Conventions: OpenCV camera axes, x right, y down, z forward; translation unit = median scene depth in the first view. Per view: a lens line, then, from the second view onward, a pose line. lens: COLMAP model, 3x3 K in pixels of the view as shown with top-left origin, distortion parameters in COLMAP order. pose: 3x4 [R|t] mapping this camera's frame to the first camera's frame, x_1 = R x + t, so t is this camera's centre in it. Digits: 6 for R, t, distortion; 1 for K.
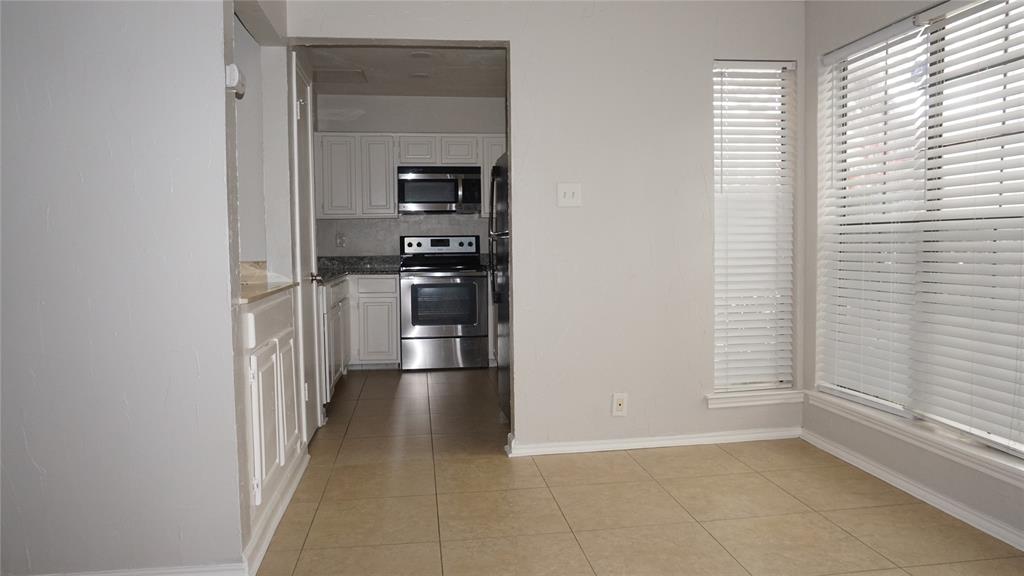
lens RADIAL K [[700.9, 0, 503.4], [0, 700.9, 283.3], [0, 0, 1]] dist [-0.040340, 0.001614]
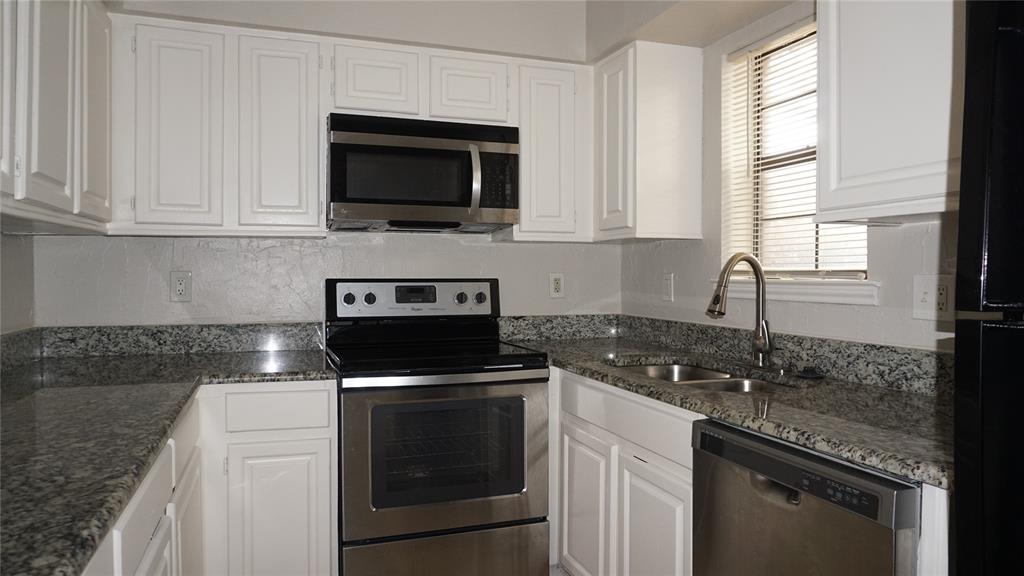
lens RADIAL K [[700.9, 0, 514.9], [0, 700.9, 286.3], [0, 0, 1]] dist [-0.040340, 0.001614]
pose [[0.977263, 0.009254, 0.211828, -0.130002], [-0.000986, 0.999235, -0.039104, -0.047745], [-0.212027, 0.038006, 0.976524, 0.571175]]
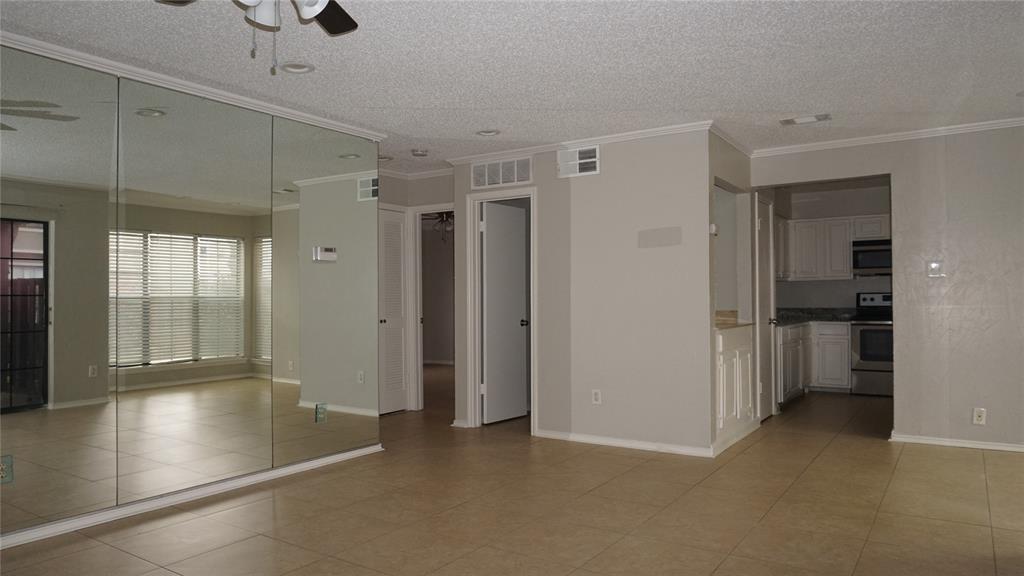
lens RADIAL K [[700.9, 0, 505.2], [0, 700.9, 315.5], [0, 0, 1]] dist [-0.040340, 0.001614]
pose [[0.750359, 0.020382, -0.660716, 0.227121], [-0.035594, 0.999320, -0.009597, 0.011246], [0.660072, 0.030719, 0.750574, -0.425624]]
